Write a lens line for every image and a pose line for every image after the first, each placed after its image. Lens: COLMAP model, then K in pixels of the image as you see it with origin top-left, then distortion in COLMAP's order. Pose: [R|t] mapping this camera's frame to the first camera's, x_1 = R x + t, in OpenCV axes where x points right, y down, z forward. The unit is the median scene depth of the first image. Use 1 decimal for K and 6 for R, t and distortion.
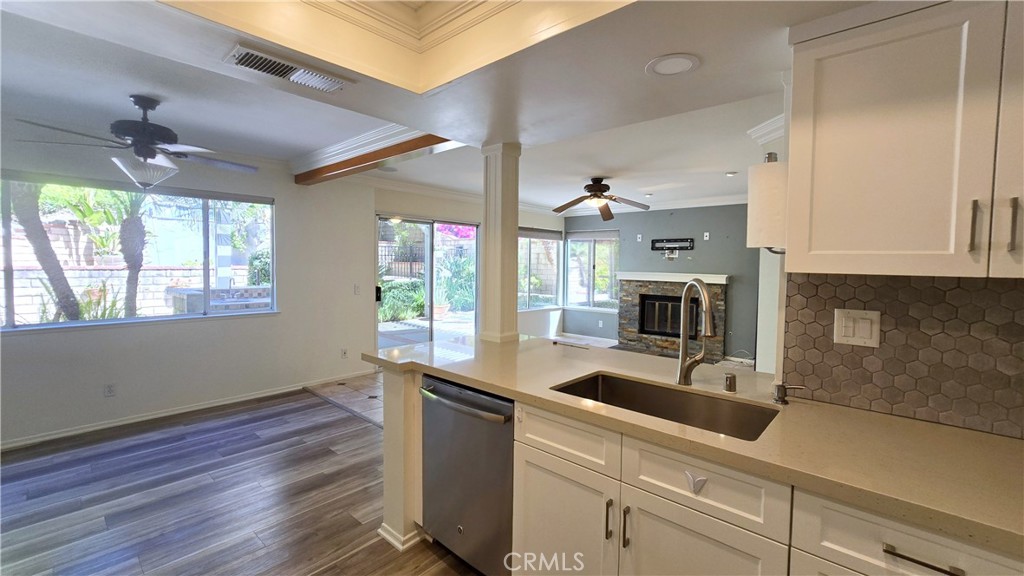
lens RADIAL K [[420.7, 0, 516.7], [0, 420.7, 280.4], [0, 0, 1]] dist [-0.007726, 0.001414]
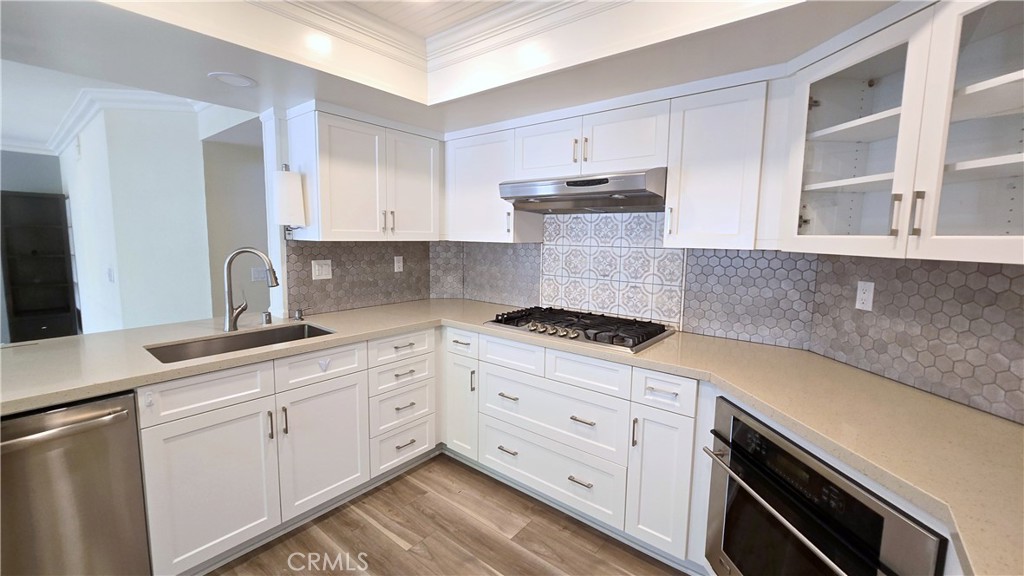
lens RADIAL K [[420.7, 0, 521.0], [0, 420.7, 283.0], [0, 0, 1]] dist [-0.007726, 0.001414]
pose [[-0.049041, -0.130274, 0.990264, -0.216711], [0.029360, 0.990841, 0.131804, -0.009463], [-0.998365, 0.035538, -0.044767, 0.043894]]
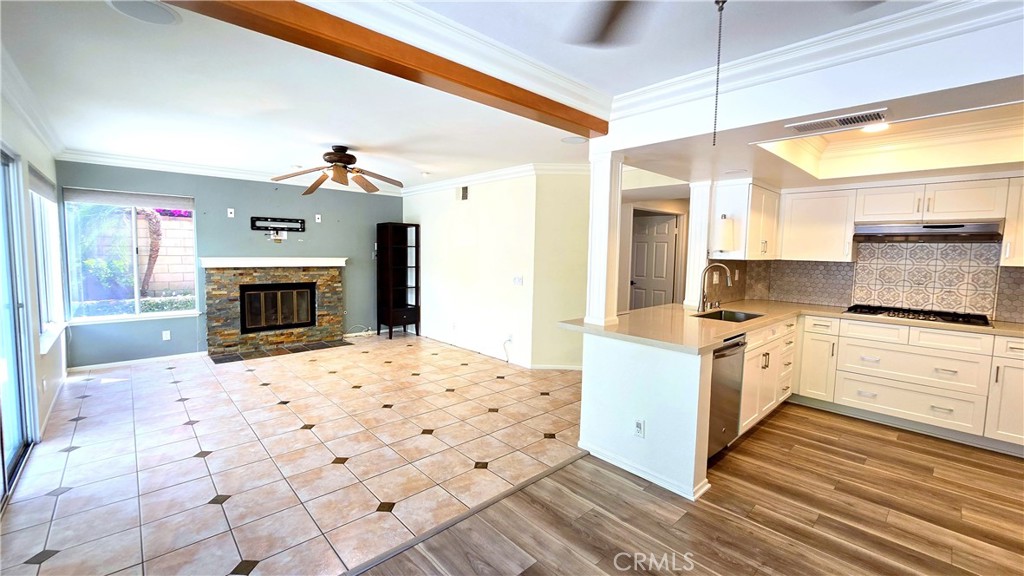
lens RADIAL K [[420.7, 0, 511.6], [0, 420.7, 281.1], [0, 0, 1]] dist [-0.007726, 0.001414]
pose [[0.099723, -0.085273, 0.991355, -0.452130], [0.024957, 0.996222, 0.083181, -0.028290], [-0.994702, 0.016446, 0.101474, 0.427282]]
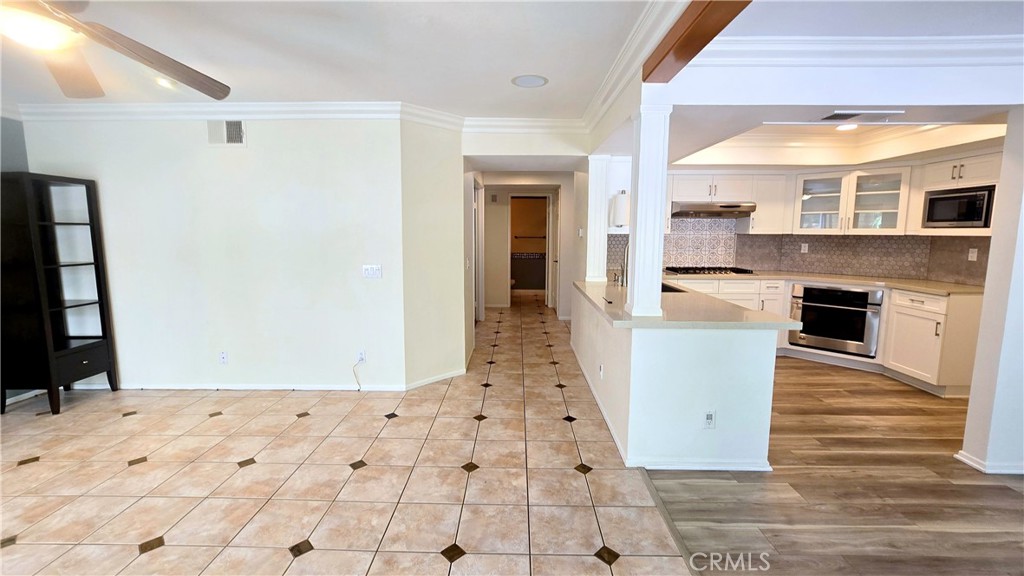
lens RADIAL K [[420.7, 0, 509.0], [0, 420.7, 280.9], [0, 0, 1]] dist [-0.007726, 0.001414]
pose [[-0.651763, -0.107494, 0.750766, -0.210186], [0.020242, 0.987087, 0.158903, -0.035071], [-0.758153, 0.118764, -0.641171, 0.698048]]
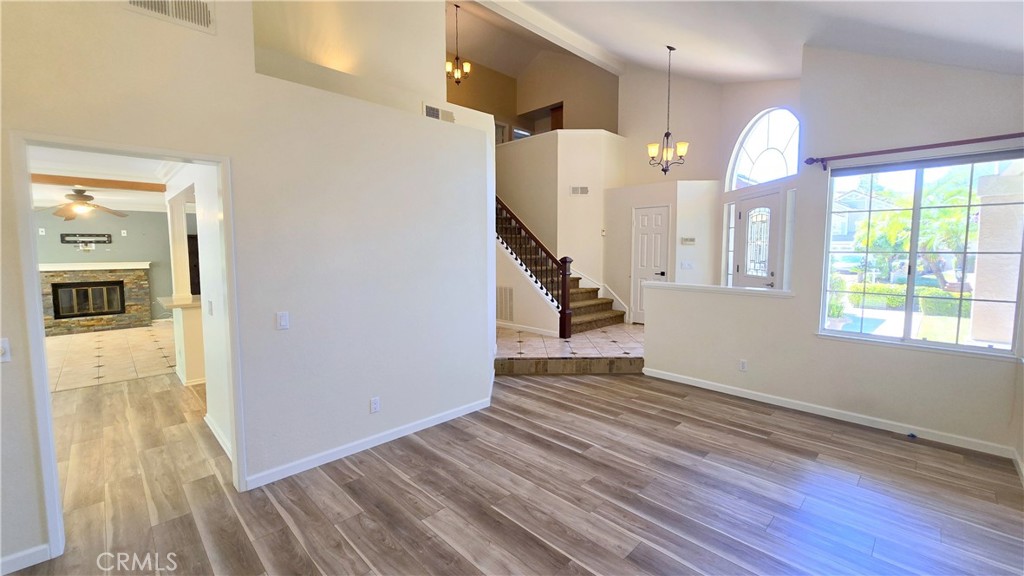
lens RADIAL K [[420.7, 0, 515.2], [0, 420.7, 281.0], [0, 0, 1]] dist [-0.007726, 0.001414]
pose [[0.058919, -0.089499, 0.994243, -0.735605], [0.047413, 0.995100, 0.086766, -0.011342], [-0.997136, 0.042028, 0.062873, -0.273069]]
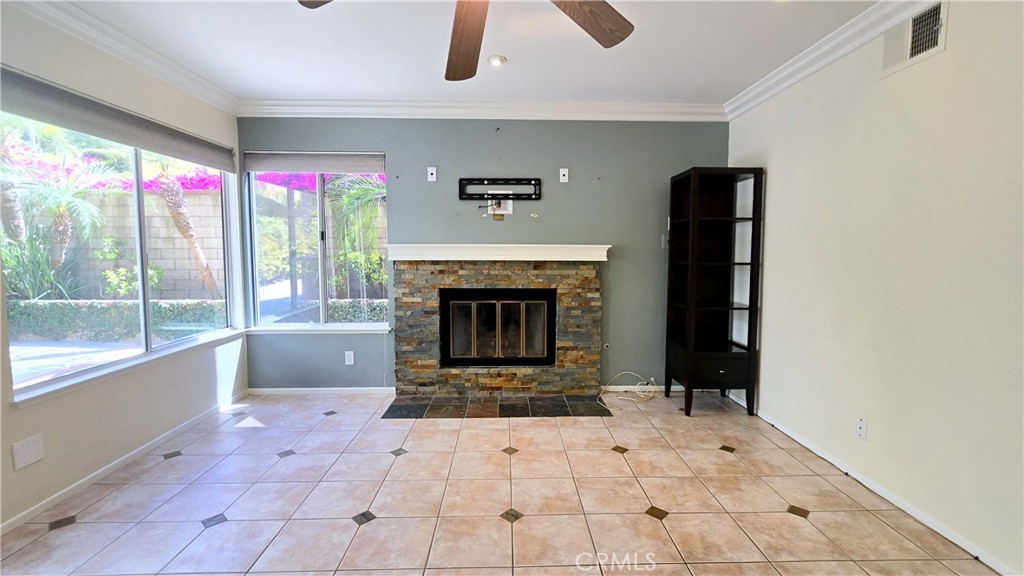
lens RADIAL K [[453.1, 0, 520.6], [0, 453.1, 277.8], [0, 0, 1]] dist [0.001271, -0.000713]
pose [[0.724345, -0.057833, 0.687008, -0.002079], [0.036480, 0.998295, 0.045574, -0.000971], [-0.688472, -0.007949, 0.725219, 0.570663]]
